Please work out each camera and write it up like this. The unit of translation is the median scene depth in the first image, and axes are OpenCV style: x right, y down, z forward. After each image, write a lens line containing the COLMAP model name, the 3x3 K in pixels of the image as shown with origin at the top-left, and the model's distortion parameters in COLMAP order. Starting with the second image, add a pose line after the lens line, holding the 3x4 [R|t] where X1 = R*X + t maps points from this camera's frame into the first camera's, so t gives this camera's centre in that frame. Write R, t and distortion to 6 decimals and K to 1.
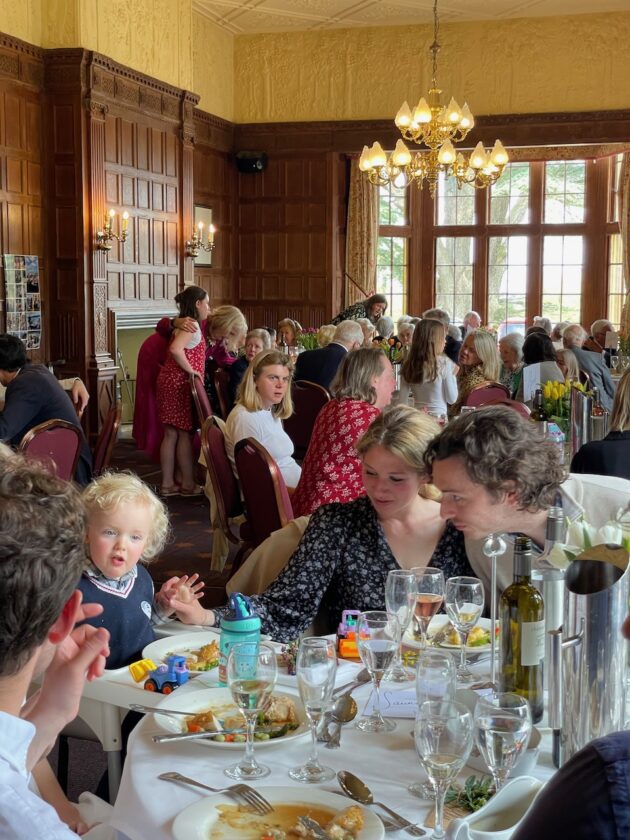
lens RADIAL K [[1256.7, 0, 317.5], [0, 1256.7, 420.6], [0, 0, 1]] dist [0.051951, 0.000000]
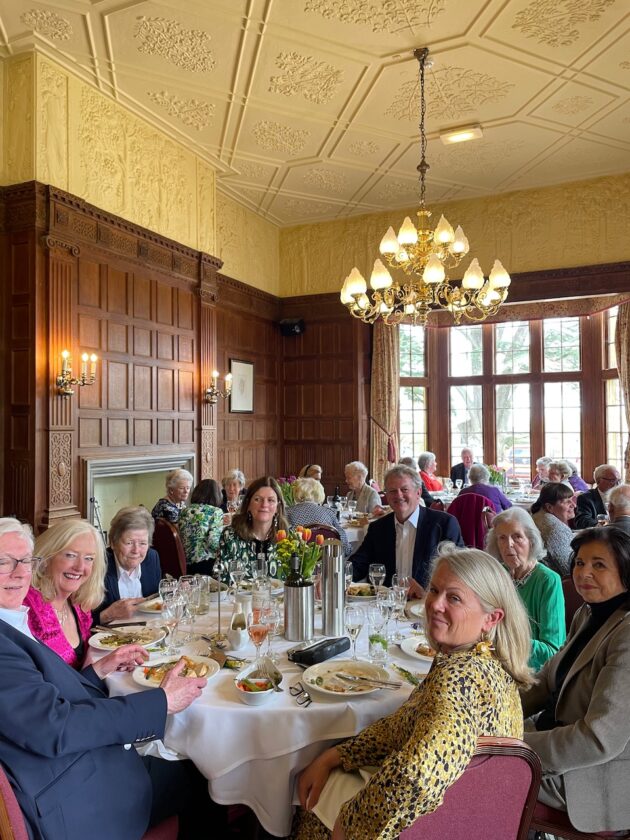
lens RADIAL K [[636.8, 0, 315.7], [0, 636.8, 418.3], [0, 0, 1]] dist [0.026402, -0.010620]
pose [[0.989139, -0.011702, -0.146514, 0.062266], [-0.005243, 0.993382, -0.114737, -0.049236], [0.146887, 0.114259, 0.982532, 0.425169]]
